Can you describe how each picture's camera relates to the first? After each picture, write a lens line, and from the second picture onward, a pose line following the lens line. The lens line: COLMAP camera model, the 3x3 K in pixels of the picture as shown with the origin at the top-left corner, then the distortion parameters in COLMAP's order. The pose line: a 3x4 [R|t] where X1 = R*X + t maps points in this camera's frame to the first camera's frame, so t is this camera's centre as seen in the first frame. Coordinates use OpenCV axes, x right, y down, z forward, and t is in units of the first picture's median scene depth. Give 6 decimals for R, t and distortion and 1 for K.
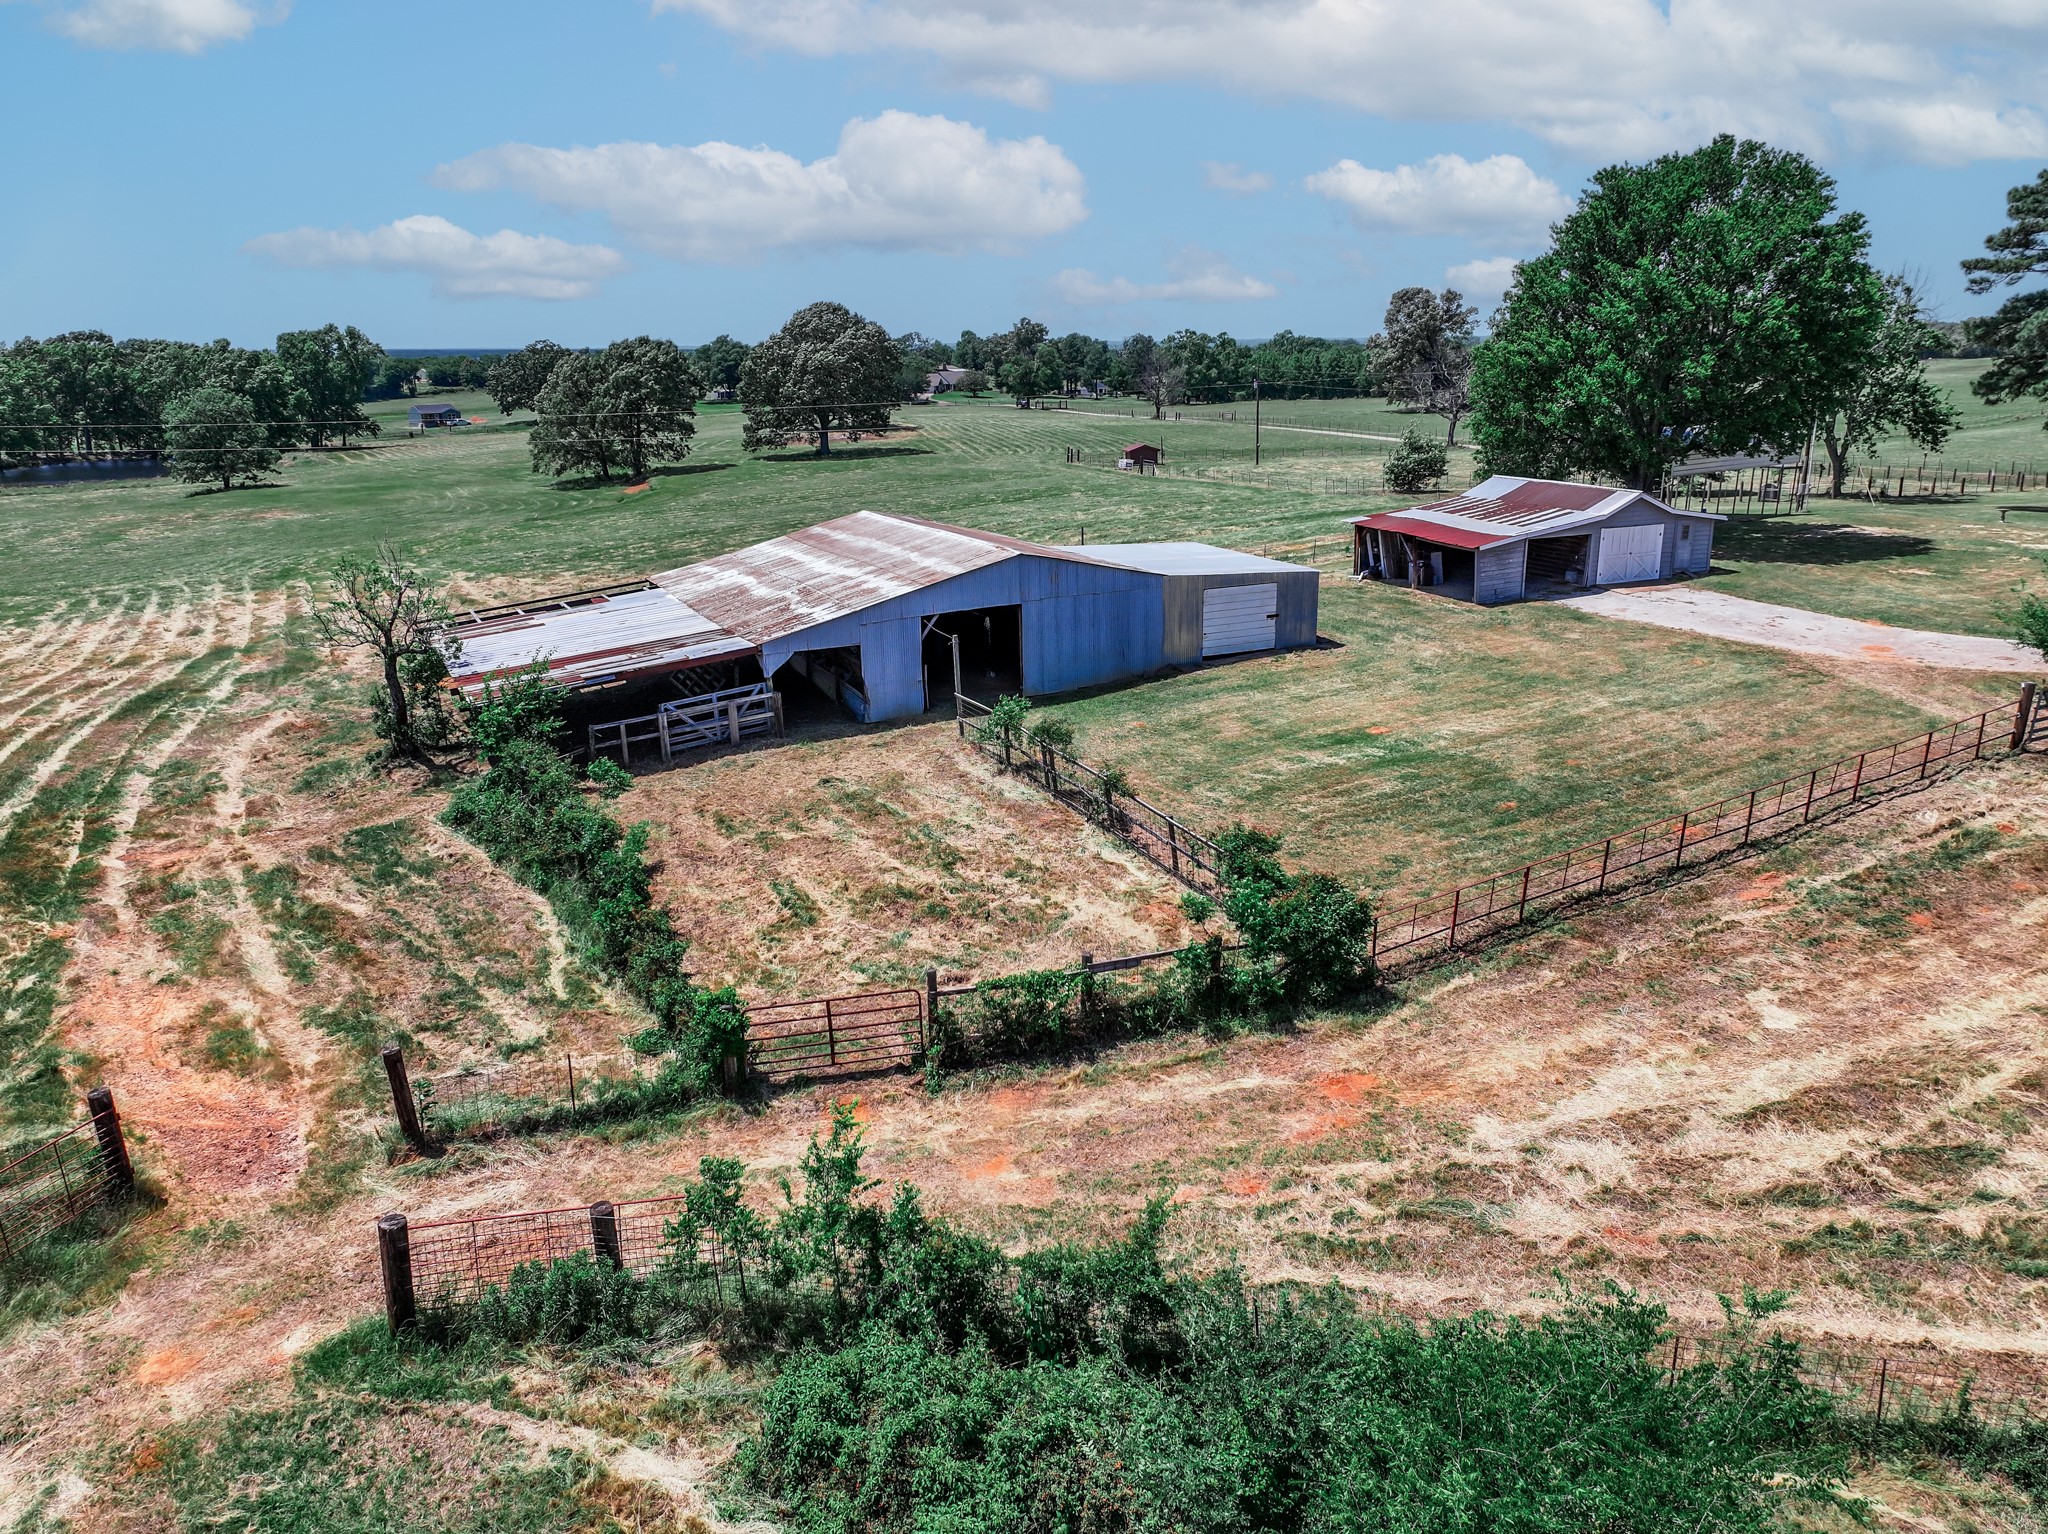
lens RADIAL K [[1455.3, 0, 1027.7], [0, 1455.3, 763.5], [0, 0, 1]] dist [0.003288, 0.000254]
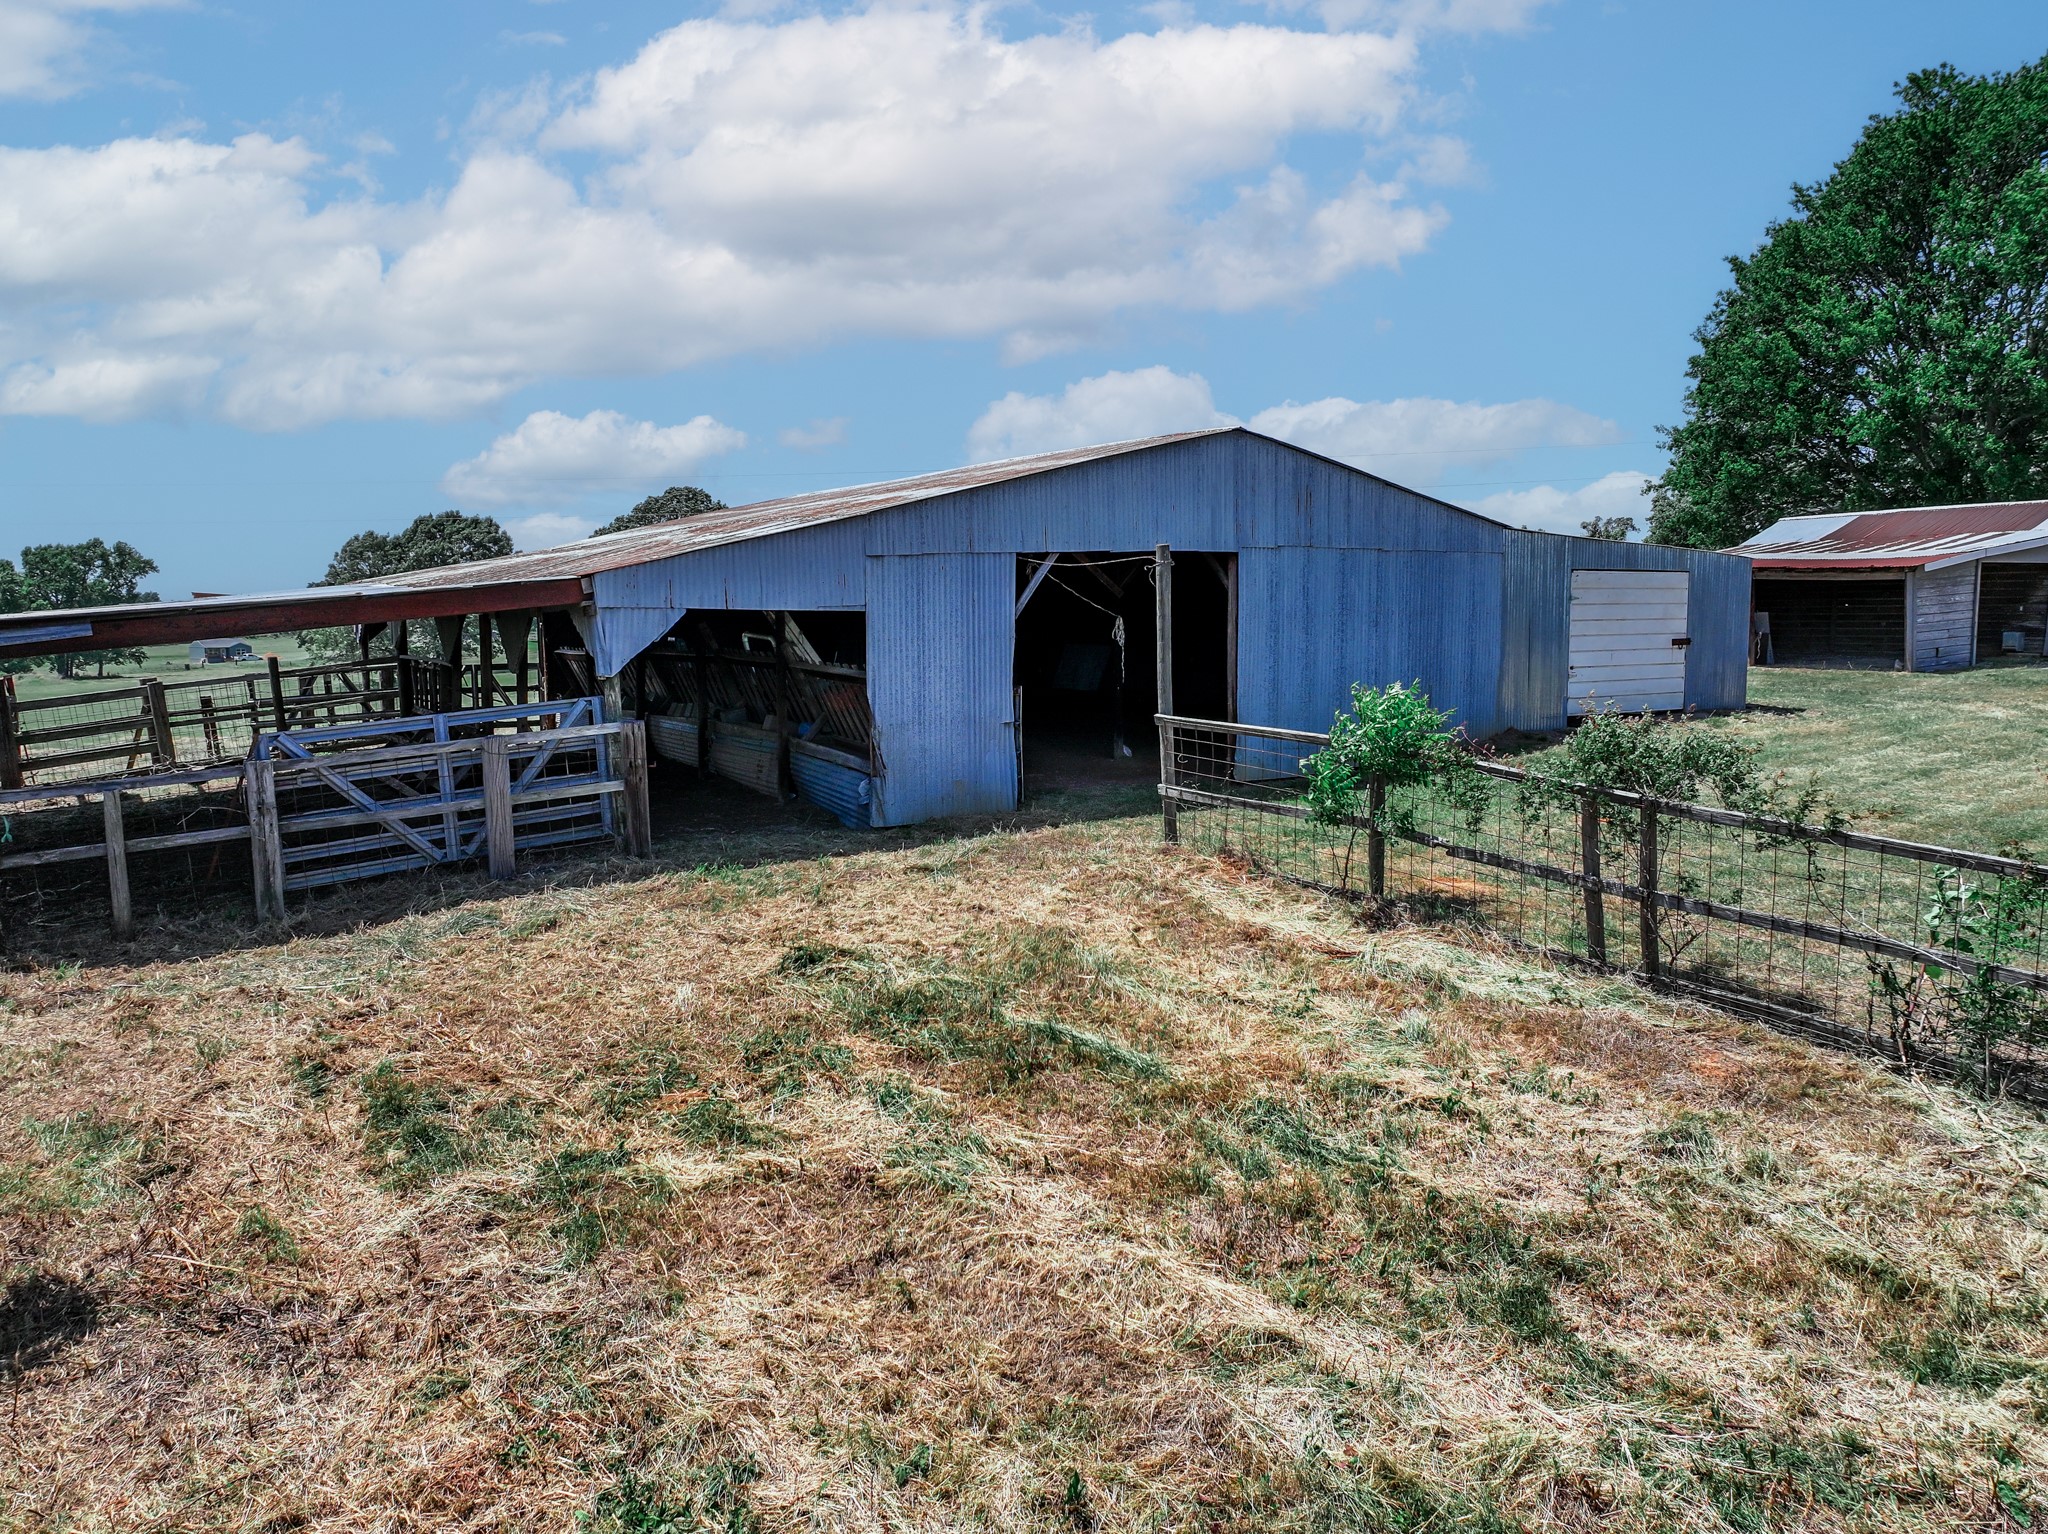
lens RADIAL K [[1455.3, 0, 1016.8], [0, 1455.3, 769.6], [0, 0, 1]] dist [0.003288, 0.000254]
pose [[0.994634, -0.004600, 0.103358, -0.119872], [0.023336, 0.983242, -0.180807, 0.026845], [-0.100794, 0.182248, 0.978073, 0.668112]]
